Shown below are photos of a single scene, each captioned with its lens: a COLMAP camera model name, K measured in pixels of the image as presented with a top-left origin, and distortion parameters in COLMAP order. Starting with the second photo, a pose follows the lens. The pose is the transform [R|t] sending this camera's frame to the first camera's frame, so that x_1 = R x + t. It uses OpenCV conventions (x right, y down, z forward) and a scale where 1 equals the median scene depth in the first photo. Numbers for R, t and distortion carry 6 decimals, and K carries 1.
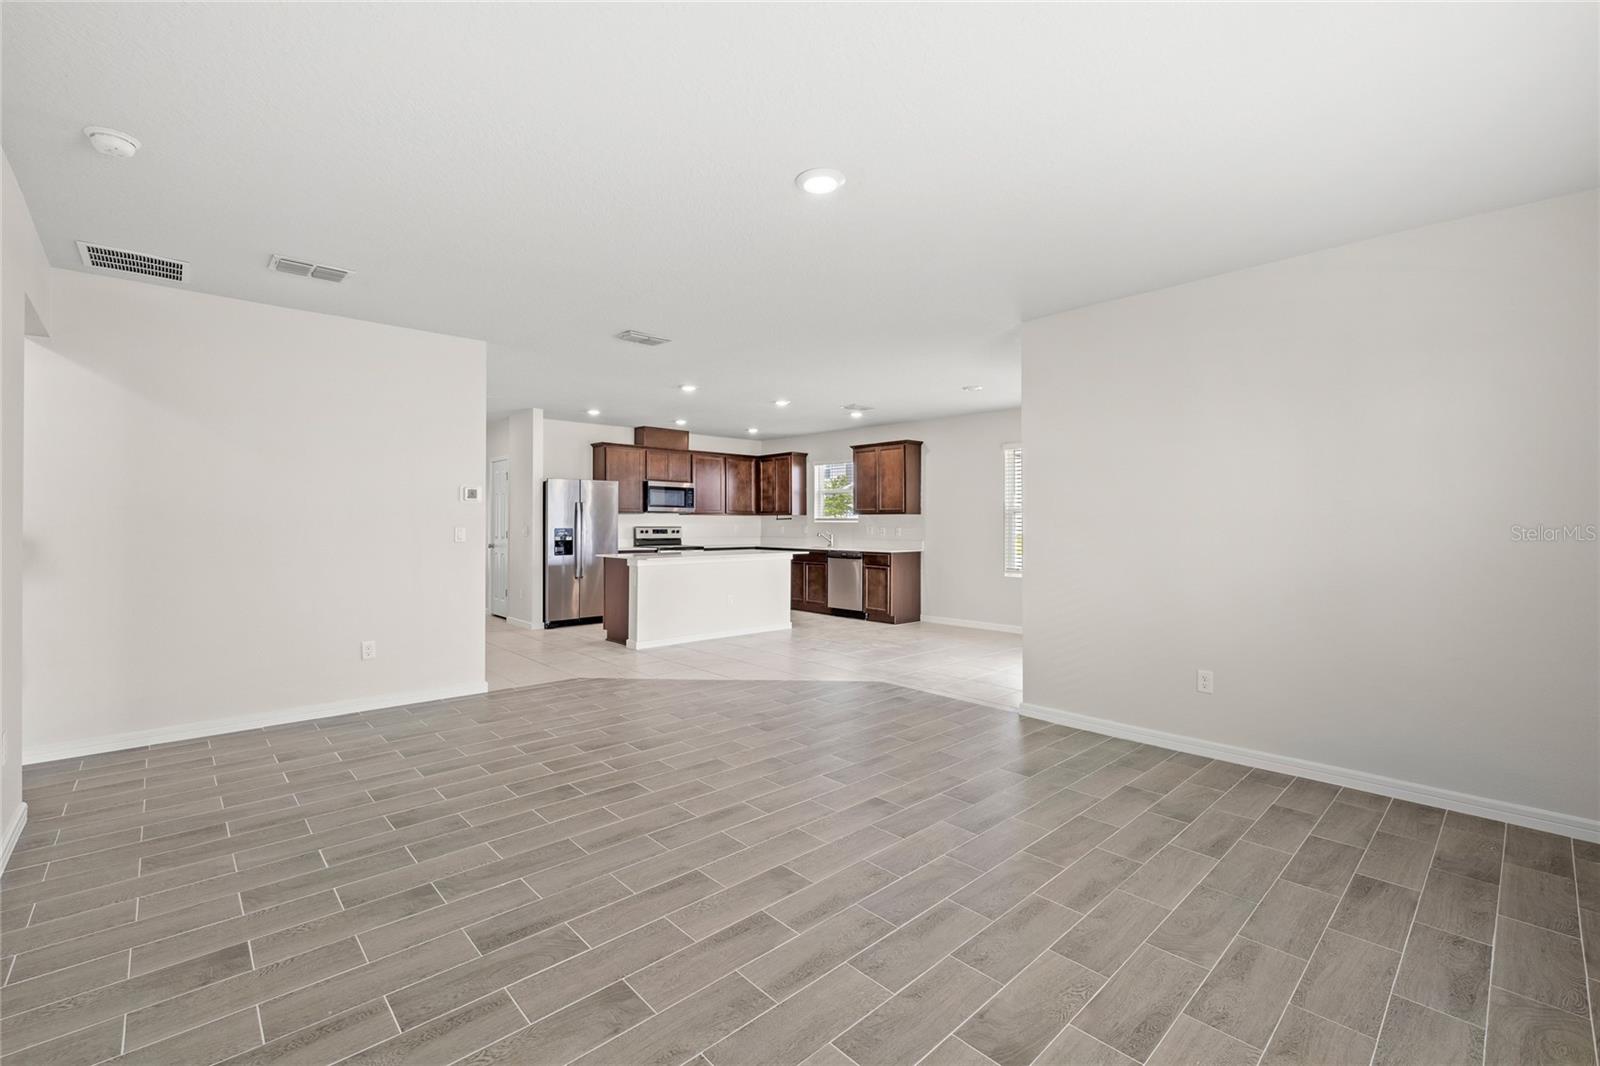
lens RADIAL K [[686.2, 0, 800.9], [0, 686.2, 518.0], [0, 0, 1]] dist [-0.001082, 0.001095]
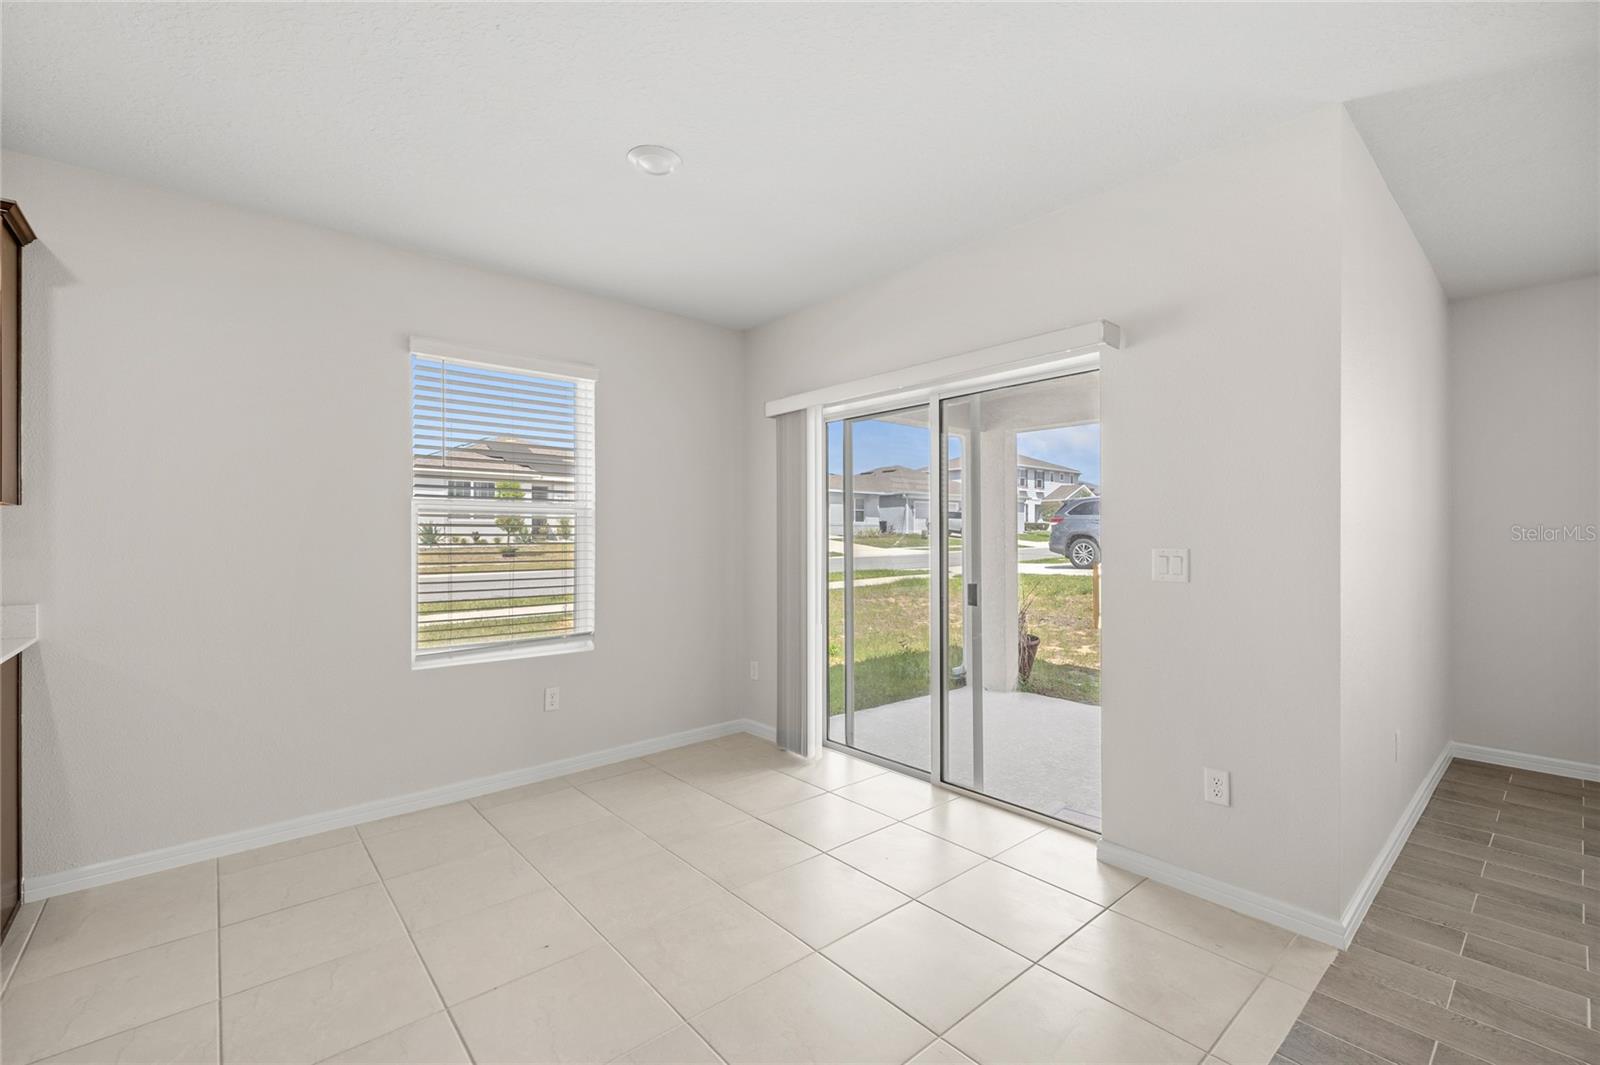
lens RADIAL K [[686.2, 0, 788.8], [0, 686.2, 536.6], [0, 0, 1]] dist [-0.001082, 0.001095]
pose [[0.041354, -0.004492, 0.999134, -0.088686], [-0.006905, 0.999965, 0.004782, 0.004649], [-0.999121, -0.007097, 0.041322, 0.751121]]
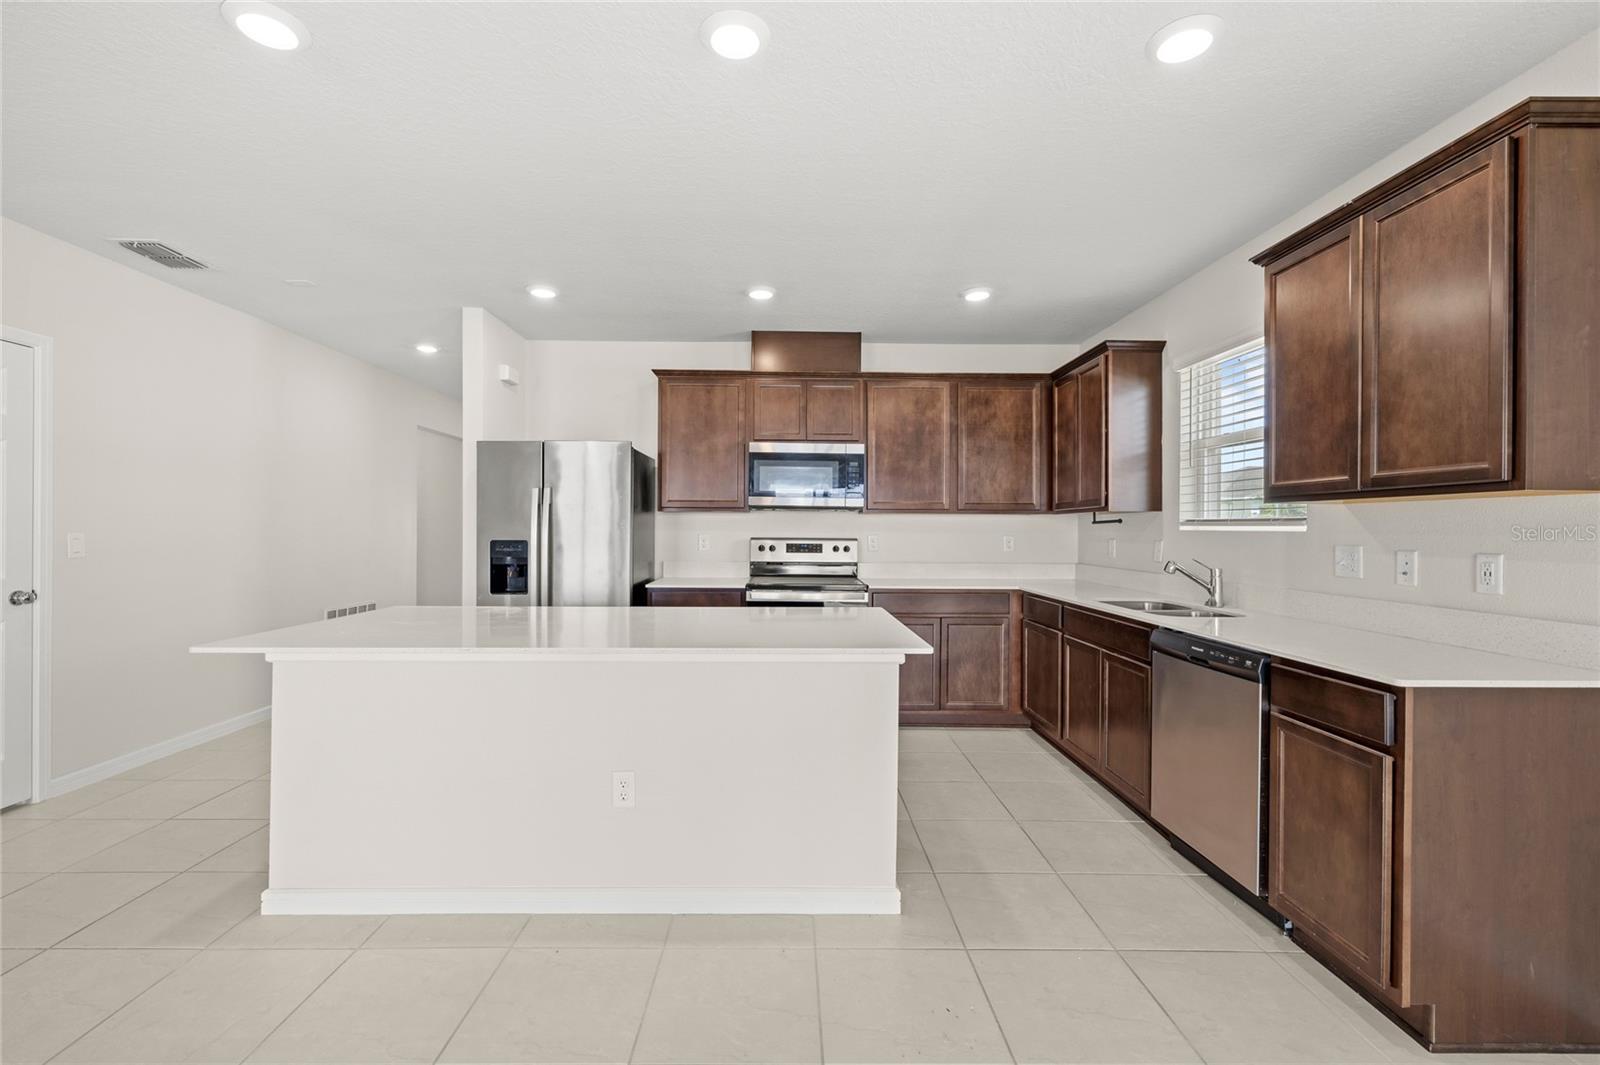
lens RADIAL K [[686.2, 0, 794.4], [0, 686.2, 530.9], [0, 0, 1]] dist [-0.001082, 0.001095]
pose [[0.743251, 0.004877, -0.668995, 0.138480], [-0.000065, 0.999974, 0.007218, 0.004901], [0.669012, -0.005322, 0.743232, 0.764757]]
